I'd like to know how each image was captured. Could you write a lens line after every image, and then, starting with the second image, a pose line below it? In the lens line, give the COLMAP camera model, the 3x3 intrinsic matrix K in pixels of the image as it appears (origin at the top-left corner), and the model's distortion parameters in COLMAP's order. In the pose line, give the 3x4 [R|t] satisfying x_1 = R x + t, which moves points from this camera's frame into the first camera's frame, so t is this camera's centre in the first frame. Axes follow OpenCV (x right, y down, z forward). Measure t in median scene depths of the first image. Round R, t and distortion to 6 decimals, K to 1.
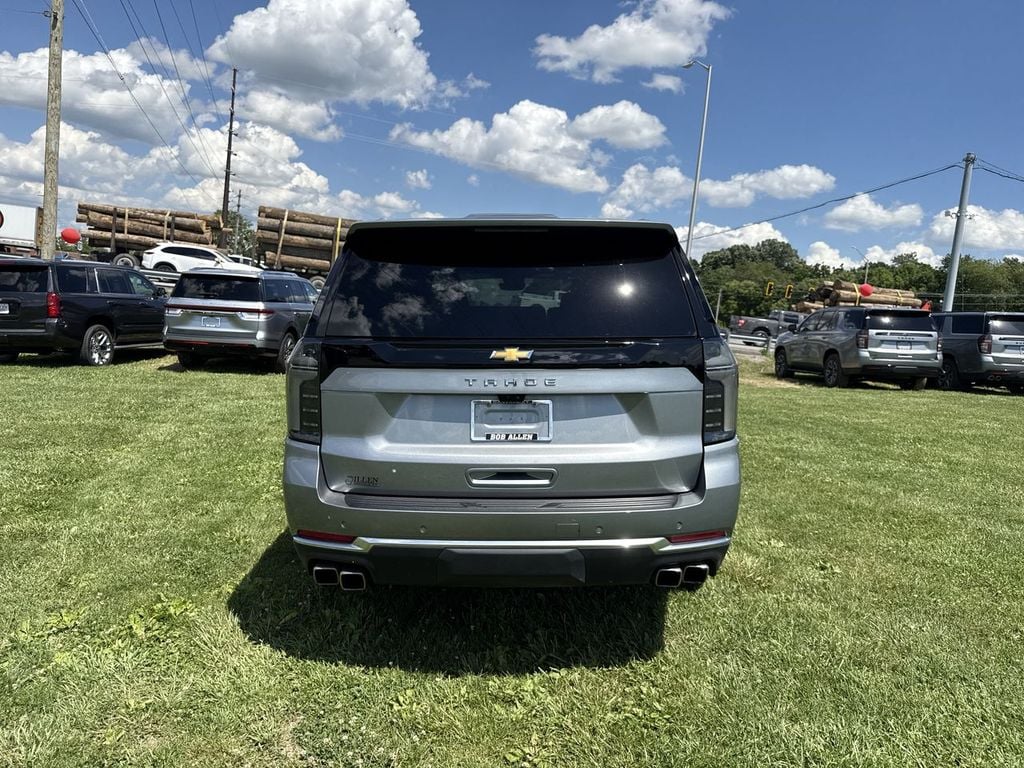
lens RADIAL K [[741.9, 0, 497.8], [0, 741.9, 394.3], [0, 0, 1]] dist [0.025655, -0.012433]
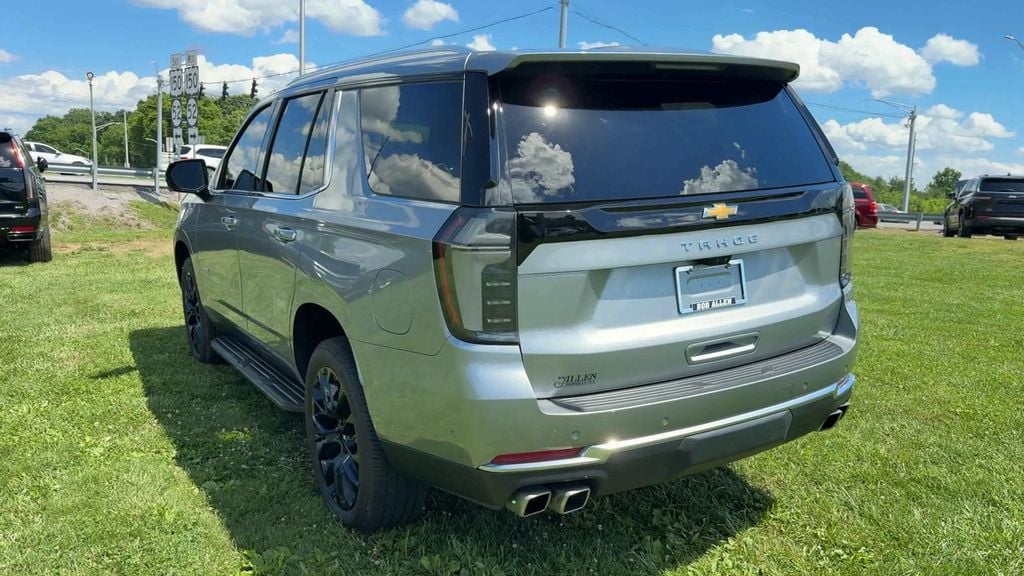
lens RADIAL K [[827.2, 0, 530.8], [0, 827.2, 332.8], [0, 0, 1]] dist [0.069399, -0.090137]
pose [[0.838310, -0.141661, 0.526468, -0.702519], [0.092023, 0.988564, 0.119471, -0.048720], [-0.537372, -0.051707, 0.841759, 0.268859]]
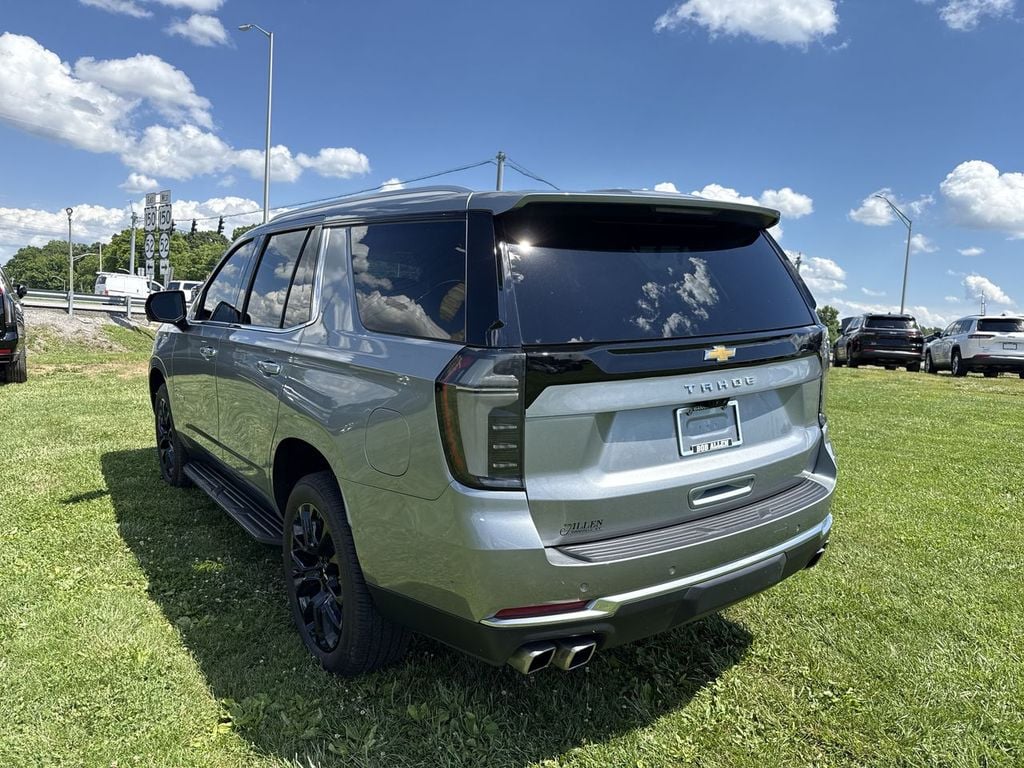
lens RADIAL K [[741.9, 0, 497.3], [0, 741.9, 401.5], [0, 0, 1]] dist [0.025655, -0.012433]
pose [[0.814669, -0.102155, 0.570858, -0.696283], [0.079734, 0.994745, 0.064222, -0.073712], [-0.574418, -0.006803, 0.818534, 0.416009]]
